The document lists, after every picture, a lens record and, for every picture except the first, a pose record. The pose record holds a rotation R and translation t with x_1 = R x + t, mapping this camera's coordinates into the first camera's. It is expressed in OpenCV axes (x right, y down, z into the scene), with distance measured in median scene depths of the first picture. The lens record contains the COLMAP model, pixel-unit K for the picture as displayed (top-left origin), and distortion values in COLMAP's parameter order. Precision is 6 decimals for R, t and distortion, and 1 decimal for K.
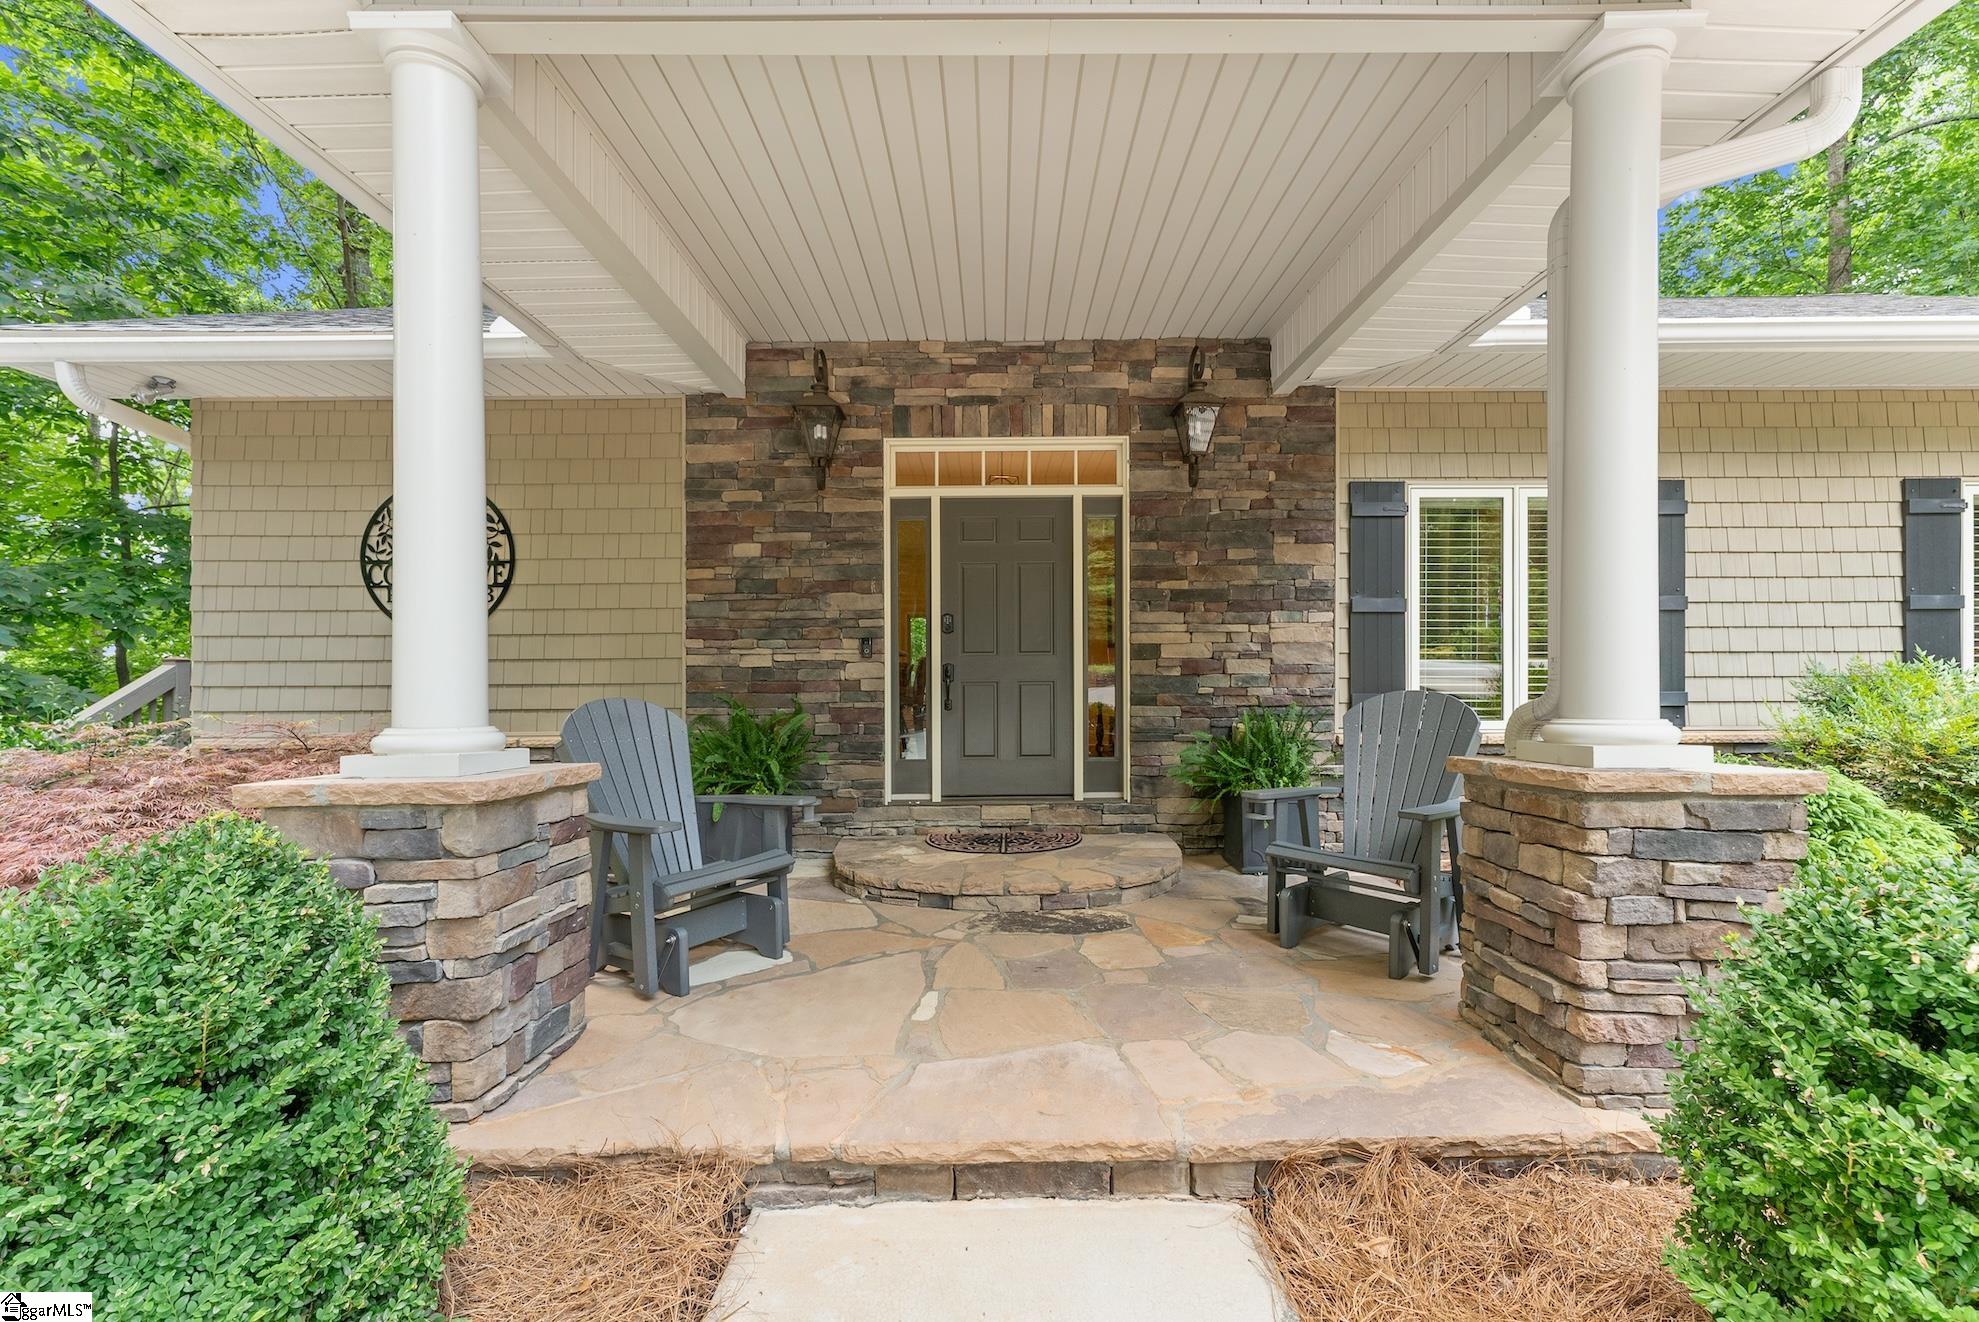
lens RADIAL K [[801.9, 0, 996.0], [0, 801.9, 676.3], [0, 0, 1]] dist [0.001347, 0.000201]
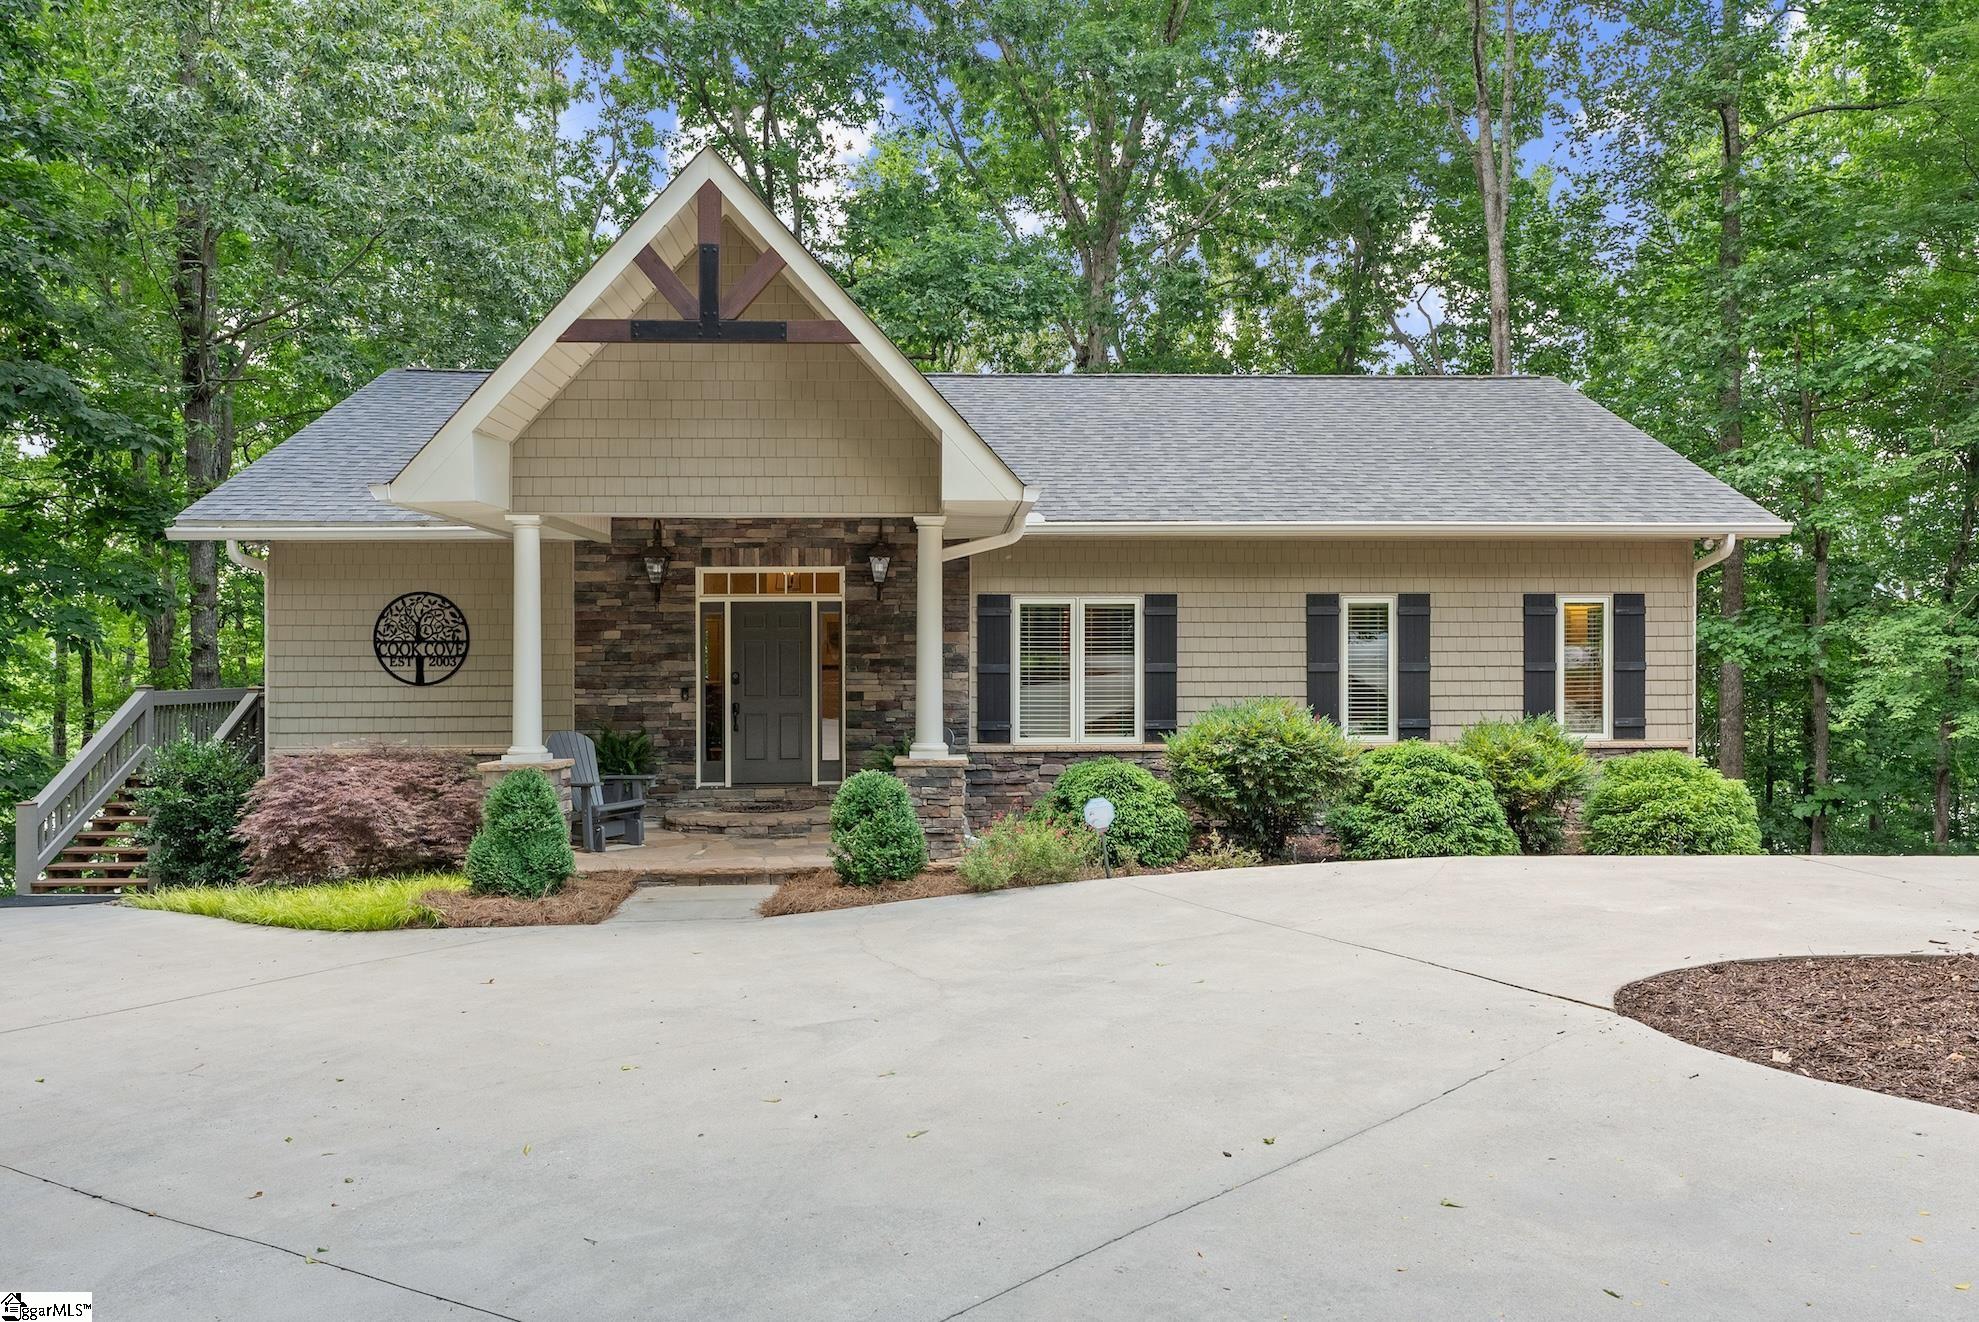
lens RADIAL K [[1308.6, 0, 994.8], [0, 1308.6, 656.7], [0, 0, 1]] dist [0.005960, -0.000769]
pose [[0.999067, 0.002162, 0.043139, 0.360543], [-0.002609, 0.999943, 0.010318, -0.141932], [-0.043114, -0.010421, 0.999016, -1.726541]]
